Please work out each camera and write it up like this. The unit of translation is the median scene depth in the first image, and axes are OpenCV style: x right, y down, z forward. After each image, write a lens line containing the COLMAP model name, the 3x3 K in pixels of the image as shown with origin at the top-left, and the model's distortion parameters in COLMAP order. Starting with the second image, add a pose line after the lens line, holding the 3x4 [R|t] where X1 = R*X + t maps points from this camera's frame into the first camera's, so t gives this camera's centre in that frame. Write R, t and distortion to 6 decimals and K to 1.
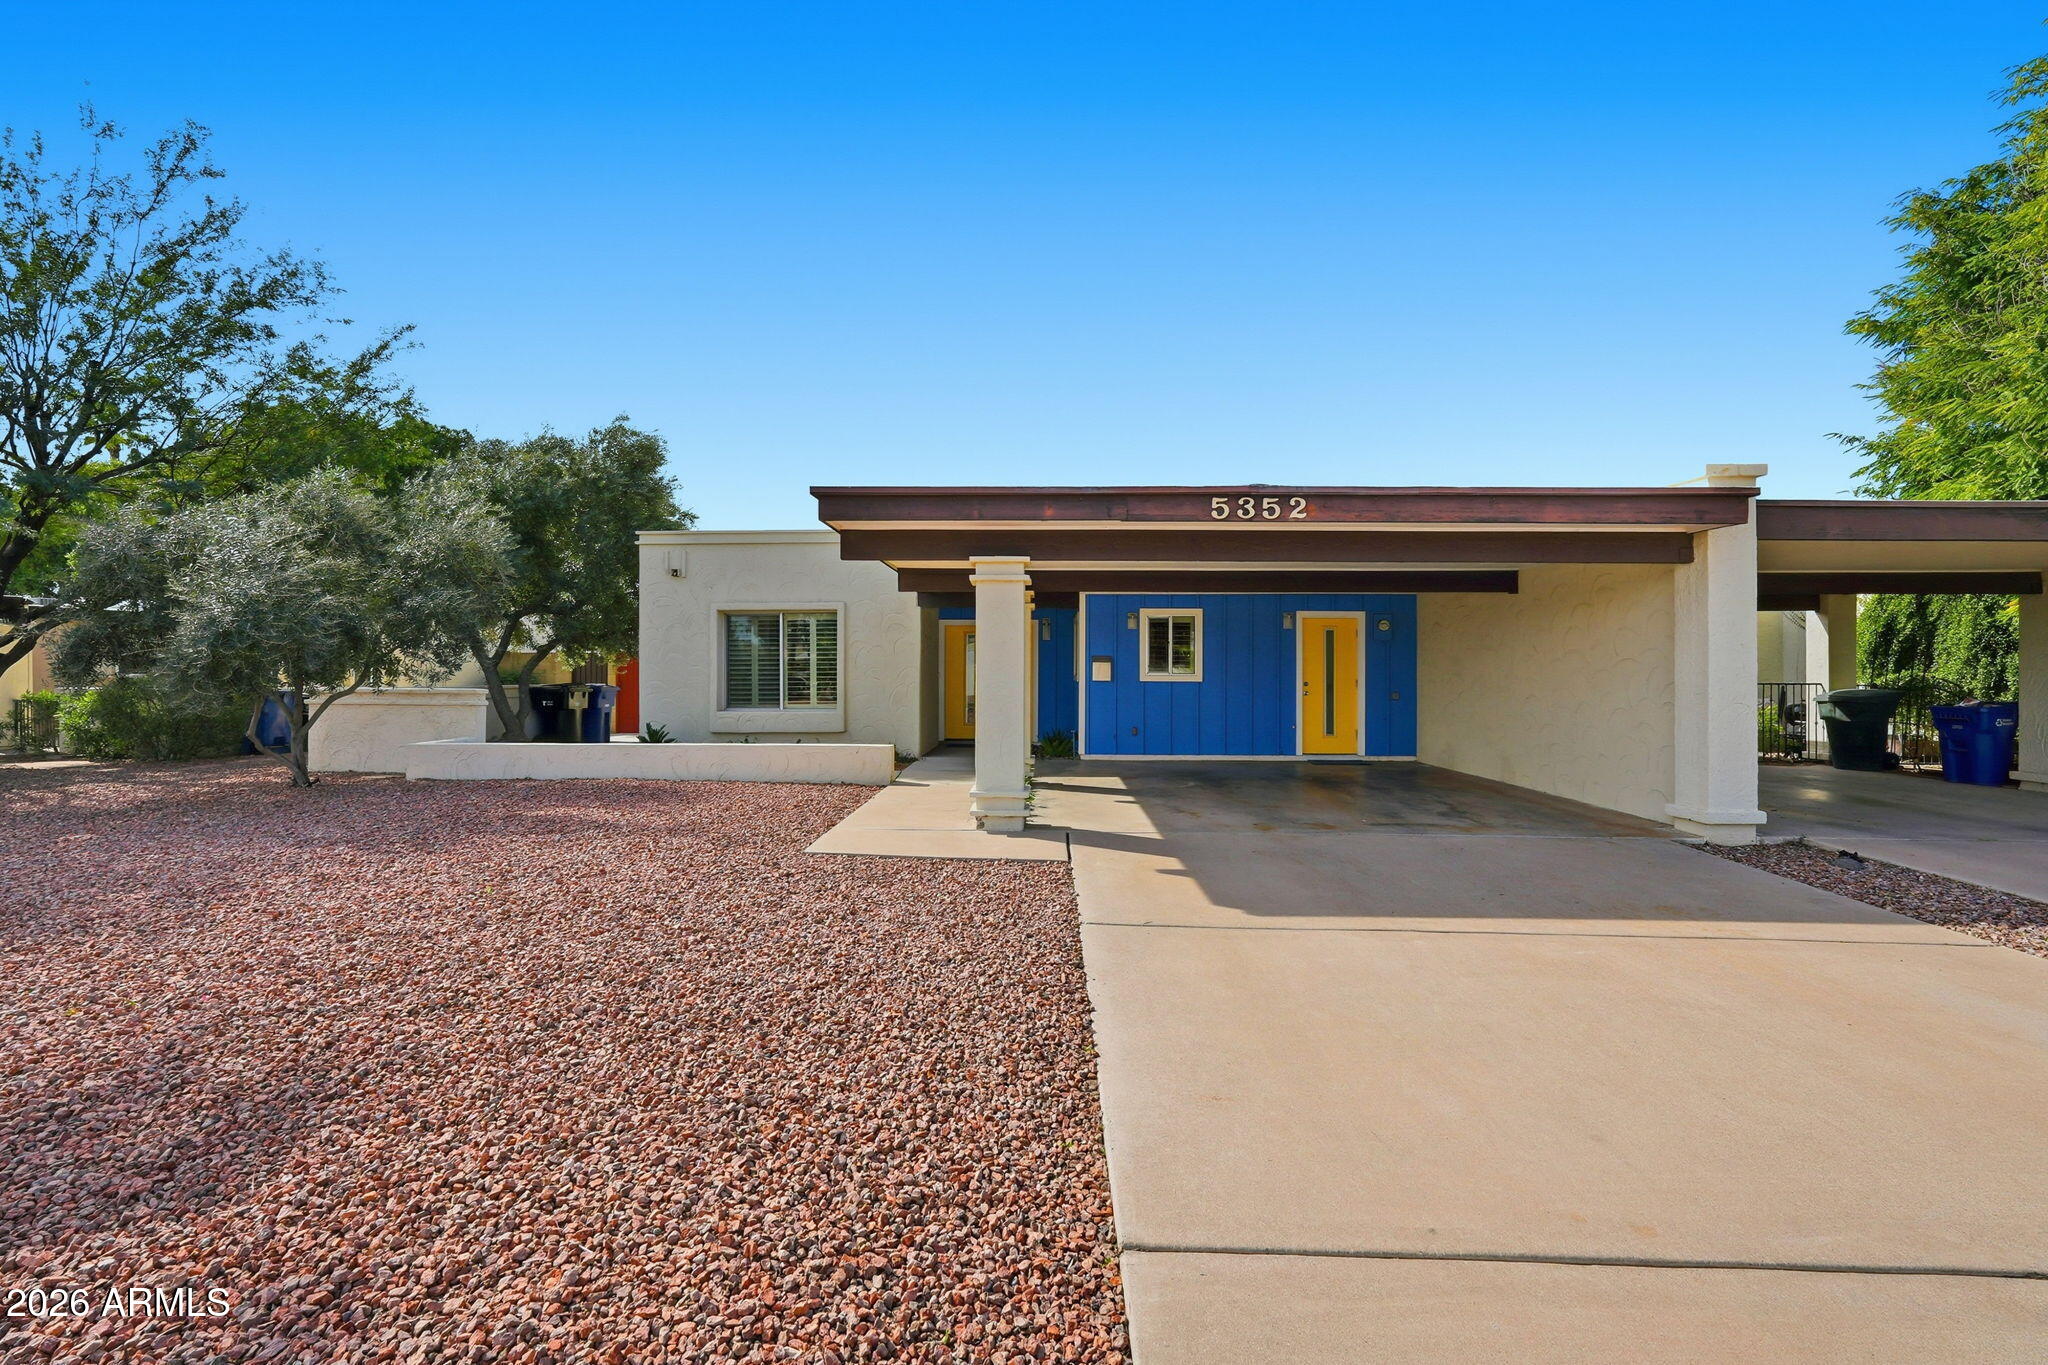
lens RADIAL K [[910.0, 0, 1012.0], [0, 910.0, 675.6], [0, 0, 1]] dist [0.001156, 0.000855]
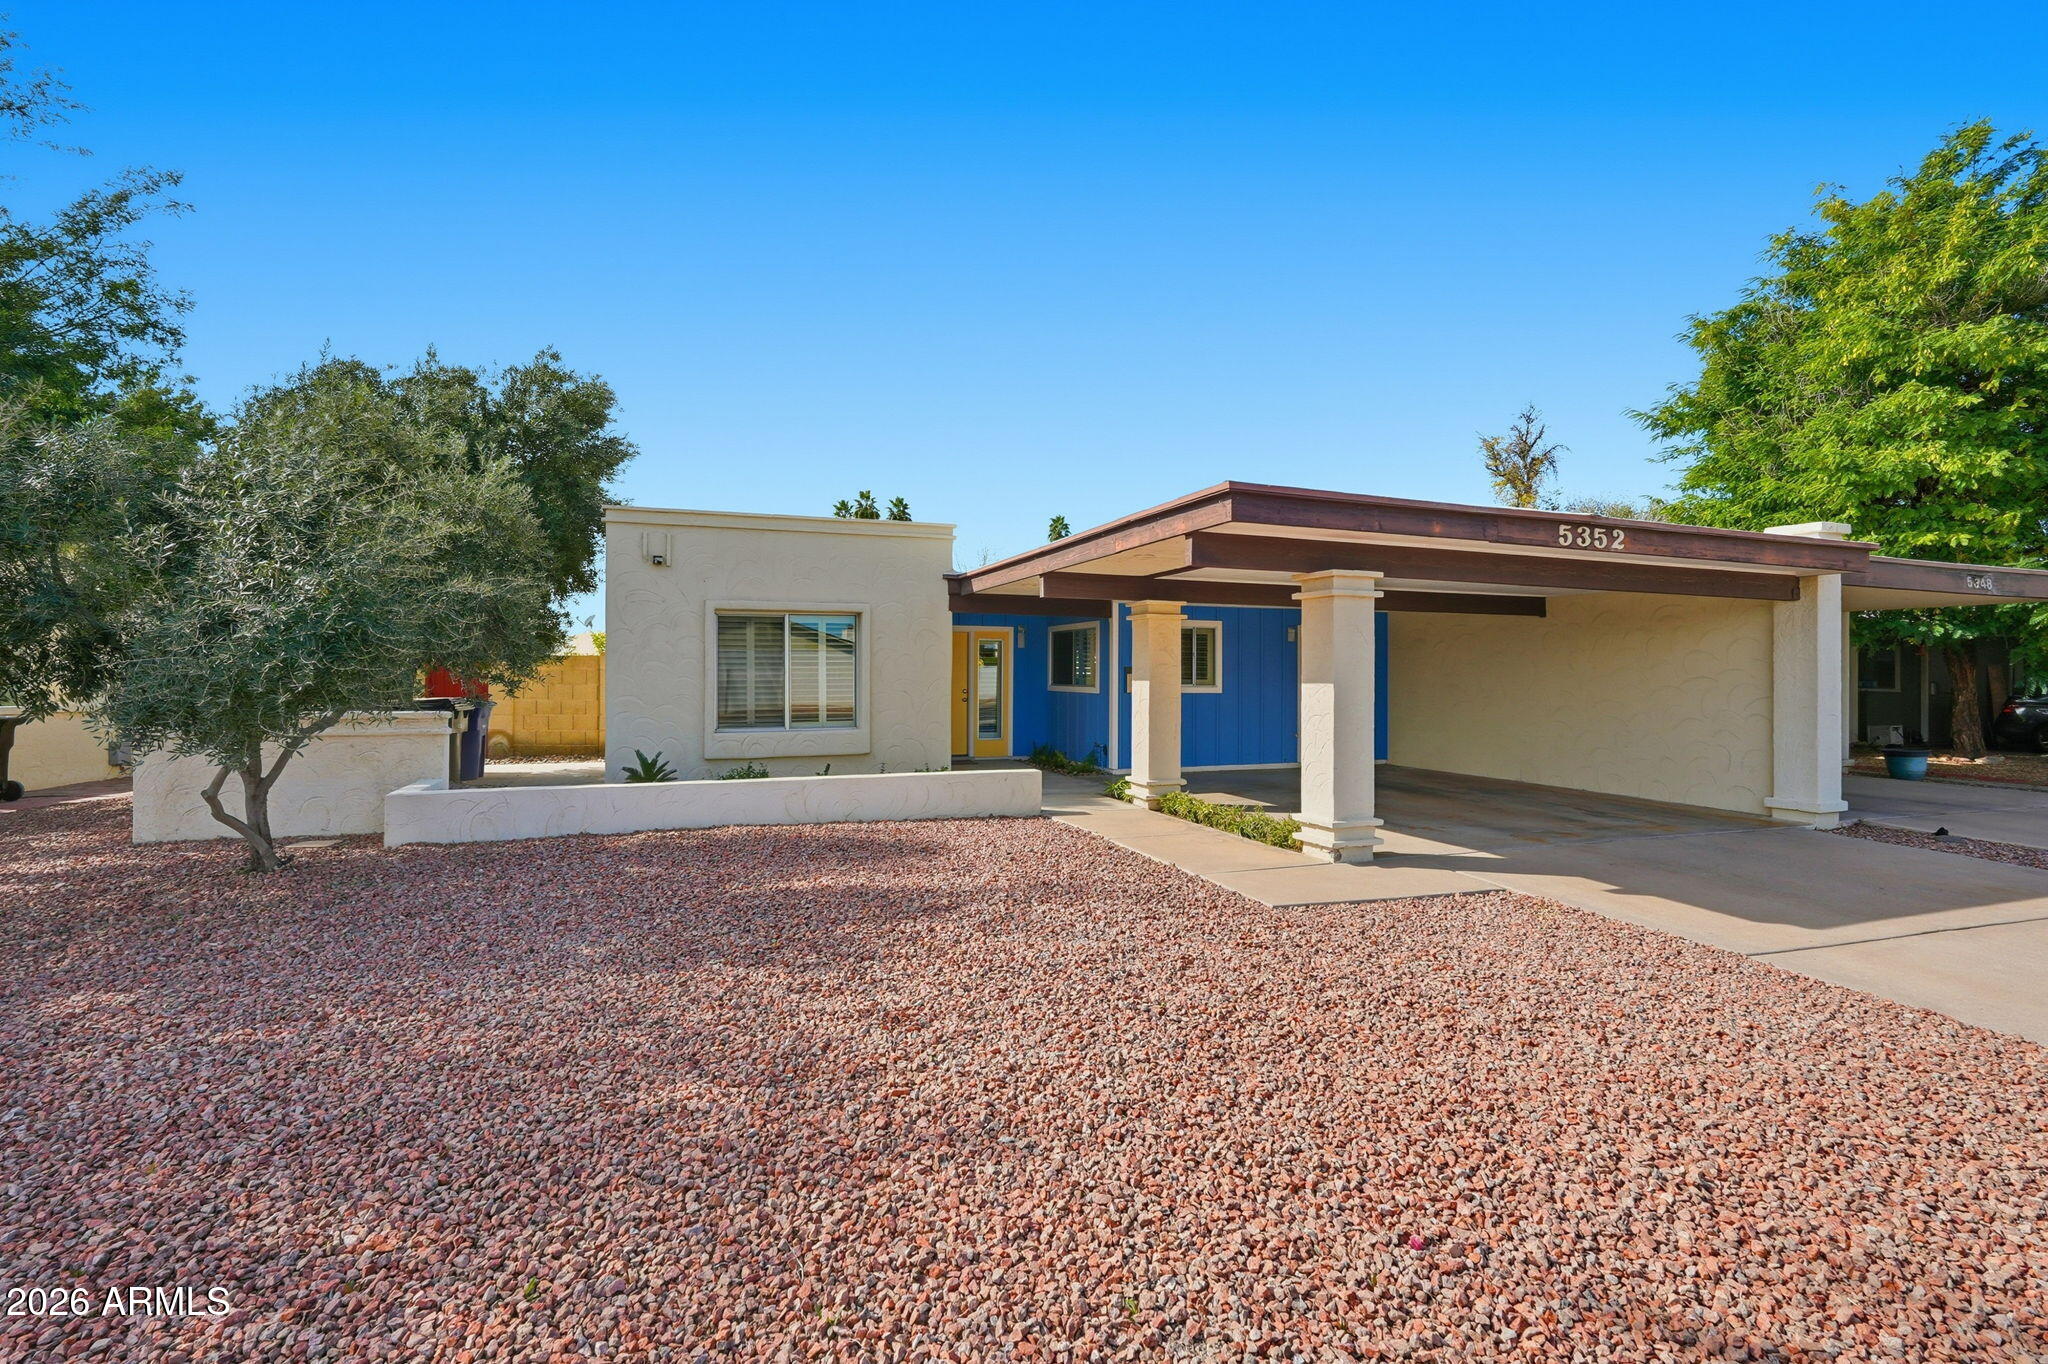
lens RADIAL K [[910.0, 0, 1021.5], [0, 910.0, 680.7], [0, 0, 1]] dist [0.001156, 0.000855]
pose [[0.925830, -0.000914, 0.377938, -0.488307], [-0.001335, 0.999983, 0.005690, -0.015920], [-0.377937, -0.005773, 0.925813, 0.183506]]
